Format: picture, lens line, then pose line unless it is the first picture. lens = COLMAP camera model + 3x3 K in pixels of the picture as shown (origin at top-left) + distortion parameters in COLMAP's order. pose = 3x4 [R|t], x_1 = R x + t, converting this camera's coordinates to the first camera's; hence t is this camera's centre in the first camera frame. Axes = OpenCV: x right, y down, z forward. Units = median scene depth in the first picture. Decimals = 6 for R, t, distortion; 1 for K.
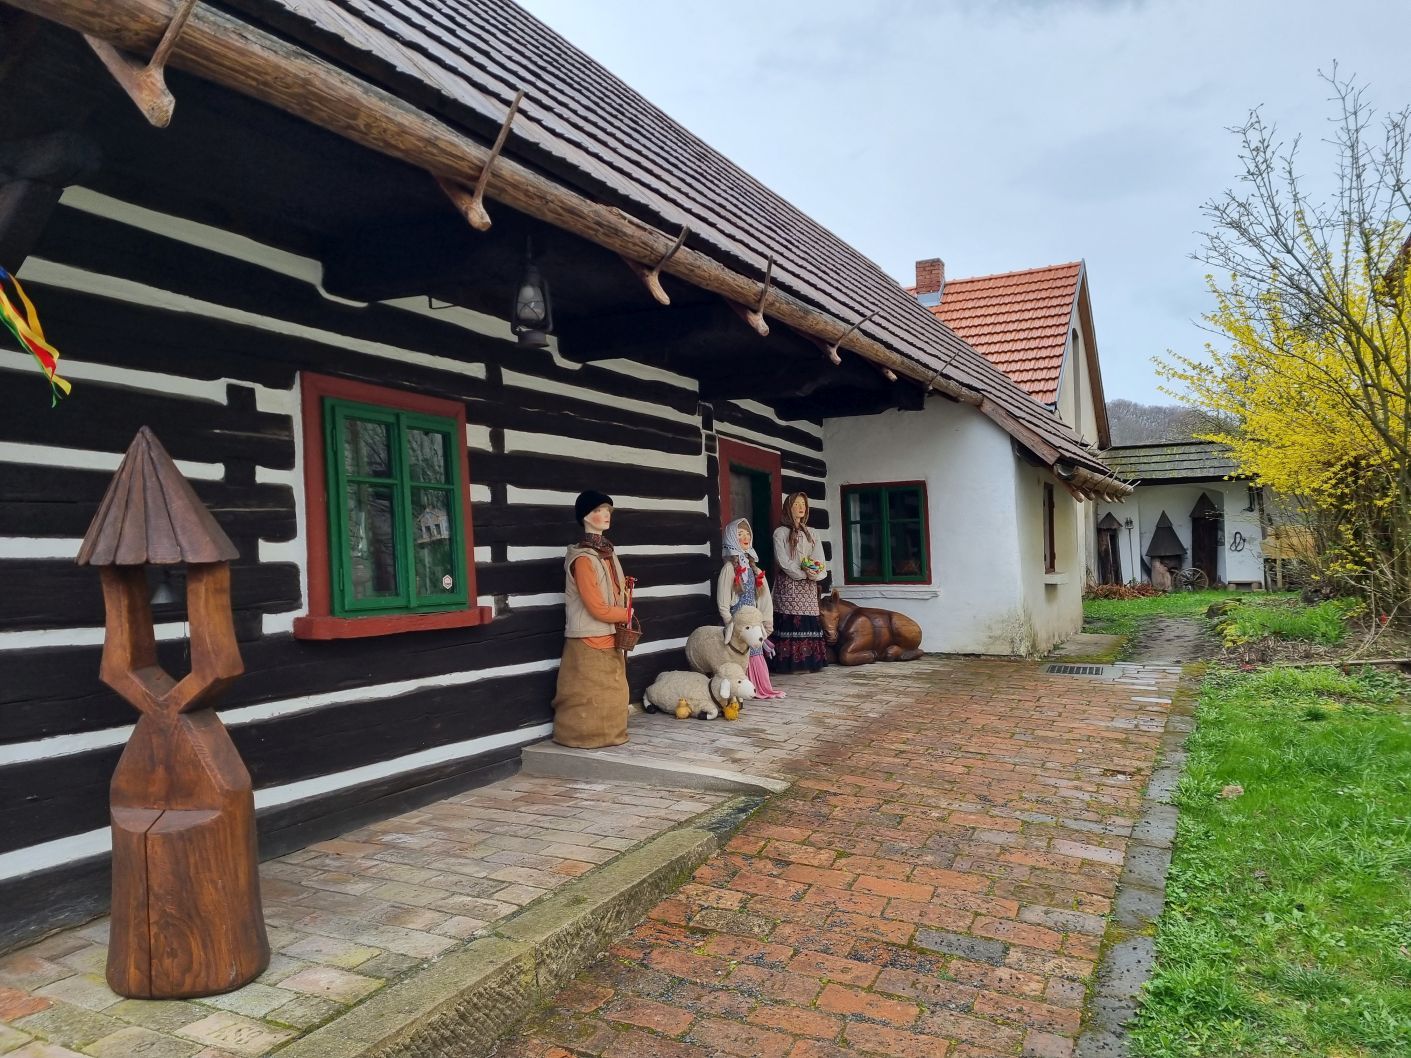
lens RADIAL K [[1055.2, 0, 715.6], [0, 1055.2, 532.5], [0, 0, 1]] dist [0.062924, -0.041614]
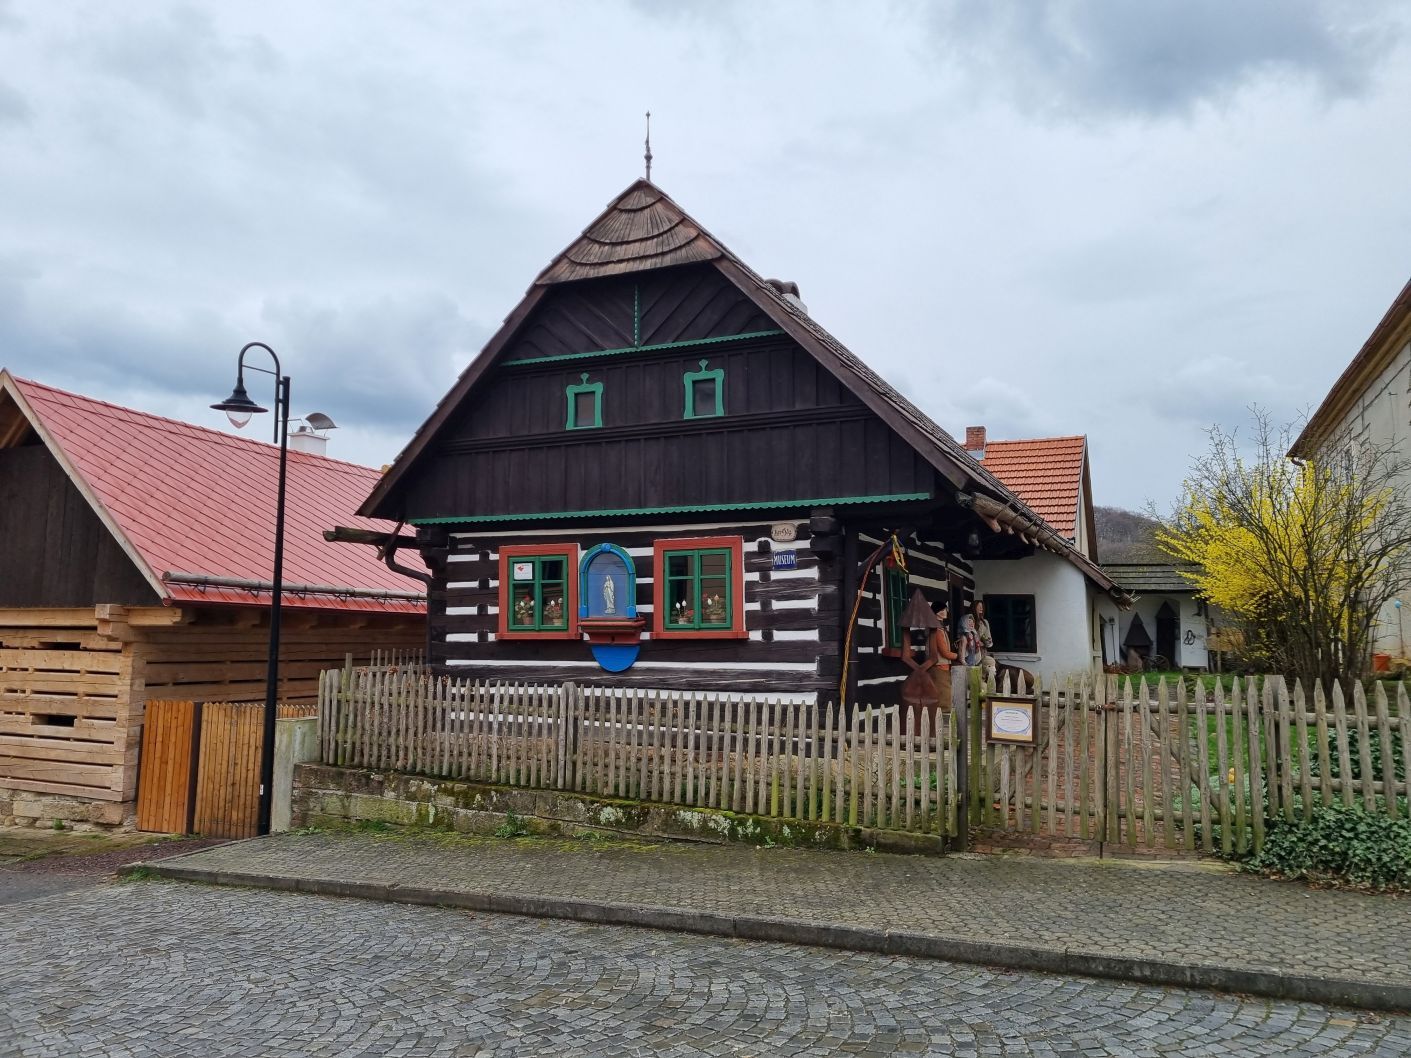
lens RADIAL K [[1055.2, 0, 709.2], [0, 1055.2, 529.1], [0, 0, 1]] dist [0.062924, -0.041614]
pose [[0.997905, 0.044636, 0.046825, -0.733273], [-0.040968, 0.996223, -0.076553, 0.001037], [-0.050066, 0.074474, 0.995965, -1.286090]]
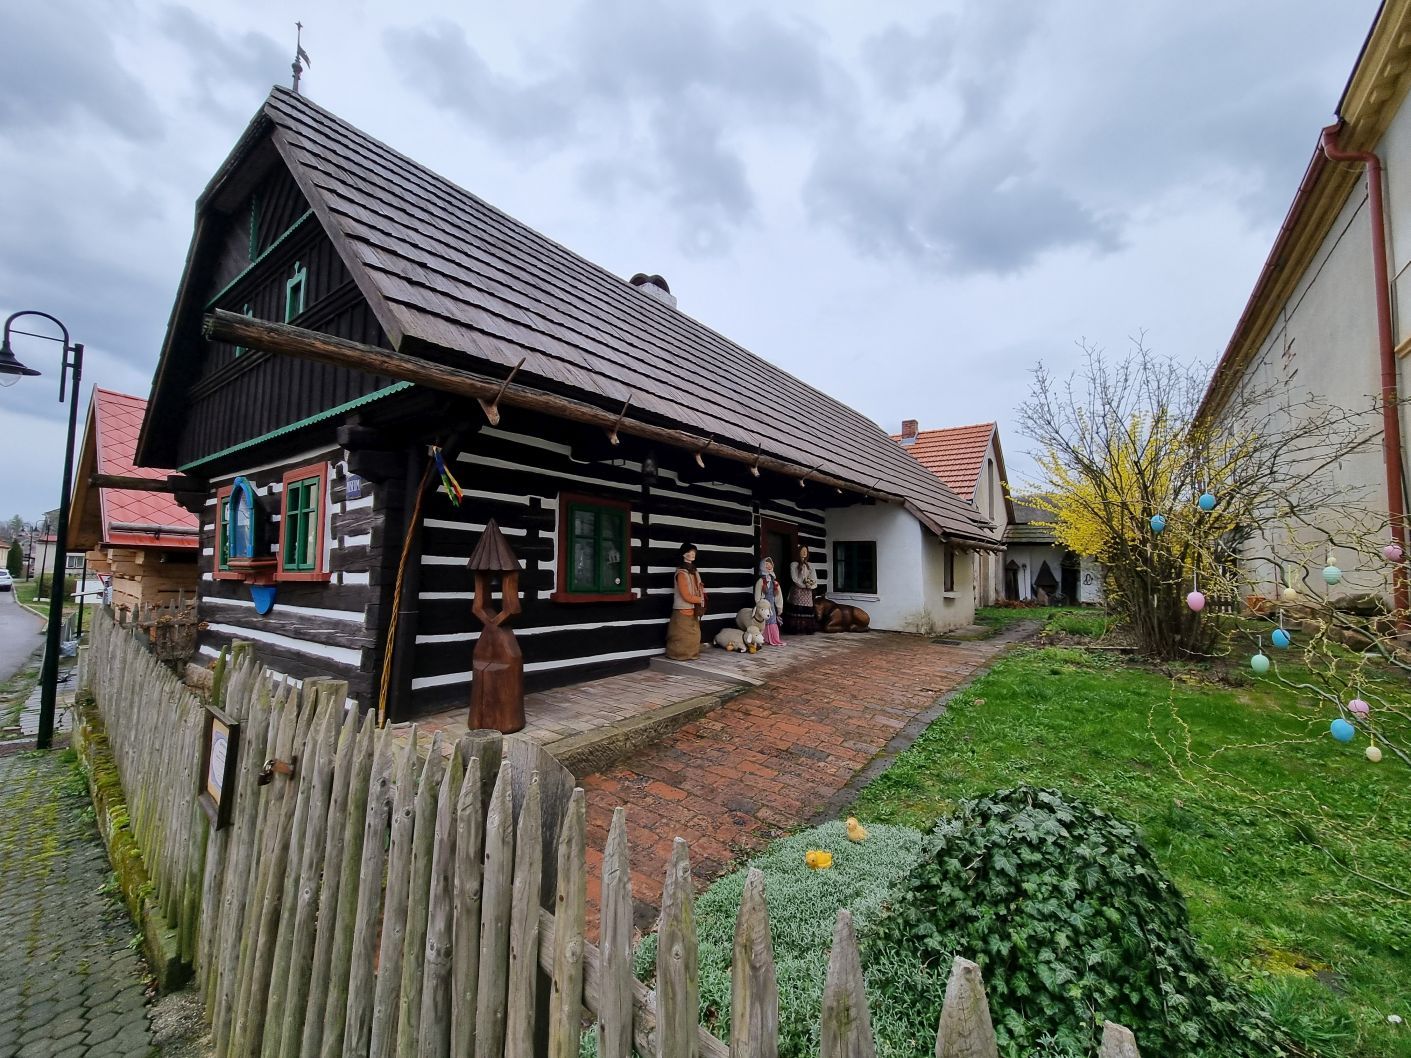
lens RADIAL K [[576.4, 0, 709.4], [0, 576.4, 526.1], [0, 0, 1]] dist [-0.000697, -0.000464]
pose [[0.983624, 0.034179, -0.176963, 0.139300], [-0.043584, 0.997821, -0.049537, -0.016514], [0.174885, 0.056439, 0.982970, -0.174858]]
